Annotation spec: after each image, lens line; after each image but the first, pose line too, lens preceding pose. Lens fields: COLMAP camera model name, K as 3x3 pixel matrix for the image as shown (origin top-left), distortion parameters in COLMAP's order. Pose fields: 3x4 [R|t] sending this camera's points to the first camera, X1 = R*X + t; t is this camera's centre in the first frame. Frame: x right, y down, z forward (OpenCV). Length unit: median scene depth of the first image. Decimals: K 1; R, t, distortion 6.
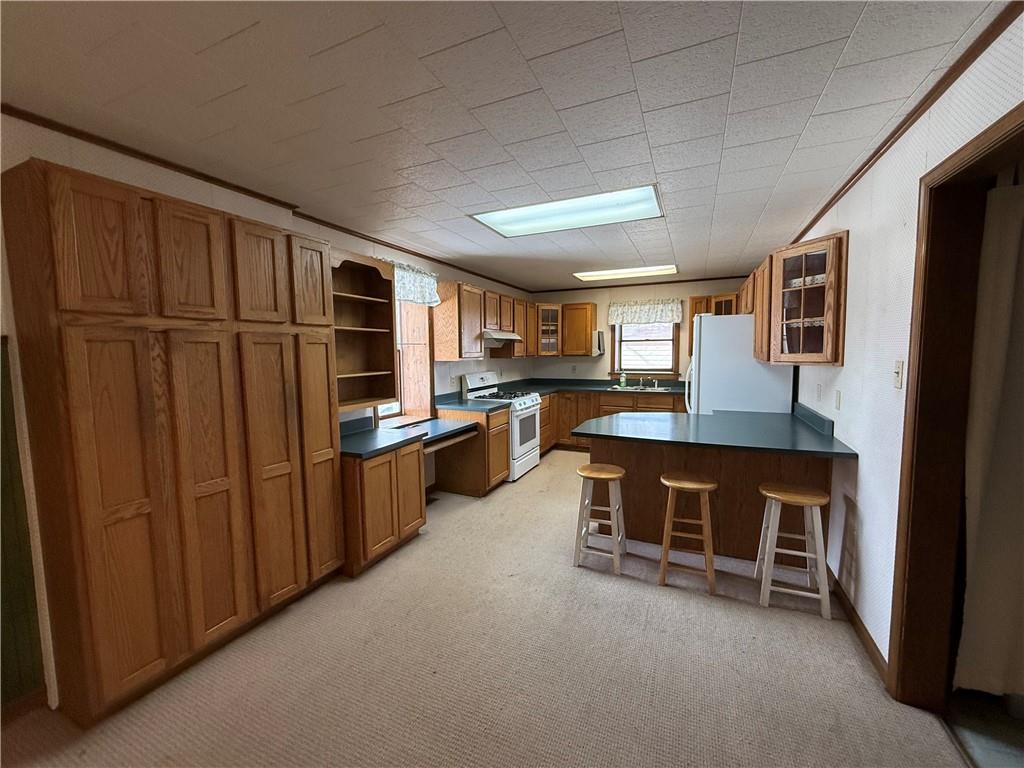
lens RADIAL K [[403.3, 0, 512.0], [0, 403.3, 384.0], [0, 0, 1]] dist [-0.015461, -0.000045]
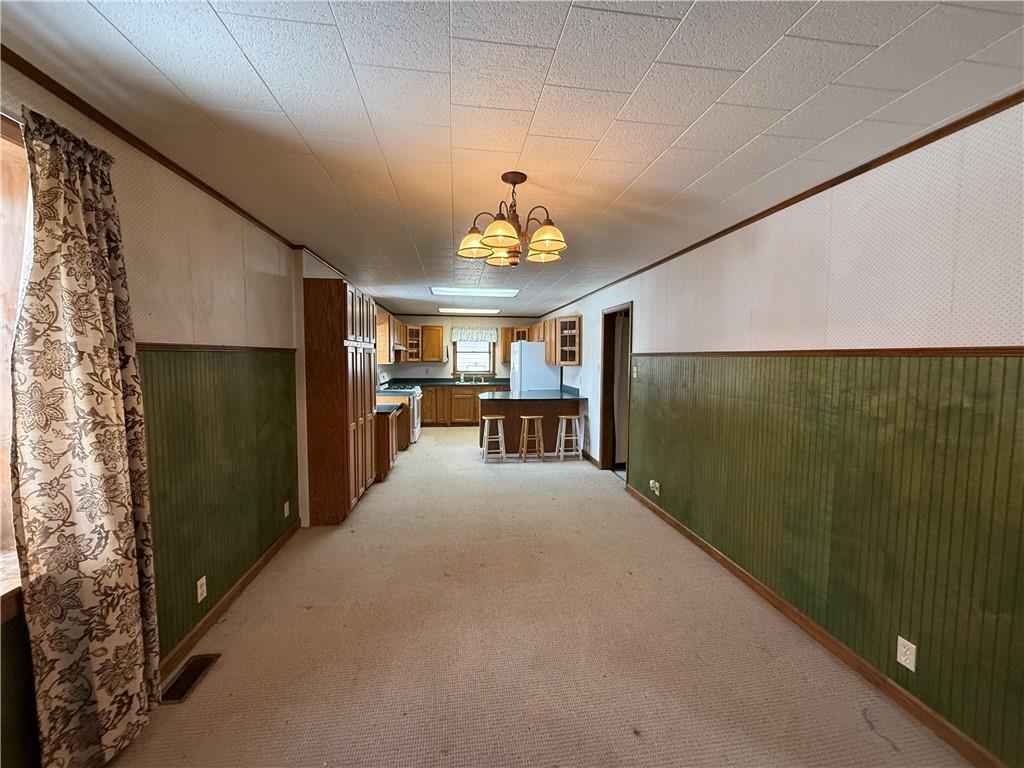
lens RADIAL K [[403.3, 0, 512.0], [0, 403.3, 384.0], [0, 0, 1]] dist [-0.015461, -0.000045]
pose [[0.845230, -0.018048, 0.534098, -0.403124], [0.028052, 0.999550, -0.010617, 0.036025], [-0.533666, 0.023956, 0.845356, -0.409227]]
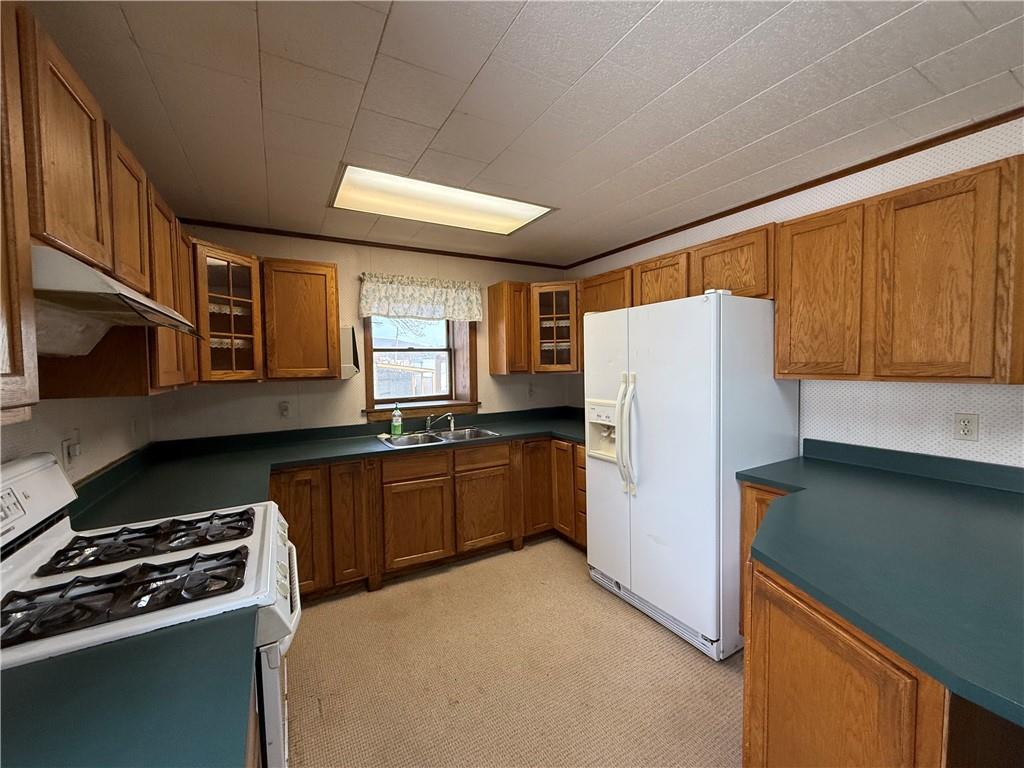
lens RADIAL K [[403.3, 0, 512.0], [0, 403.3, 384.0], [0, 0, 1]] dist [-0.015461, -0.000045]
pose [[0.585063, -0.040197, 0.809991, -0.067295], [0.078892, 0.996855, -0.007514, -0.047031], [-0.807142, 0.068298, 0.586394, 0.601972]]
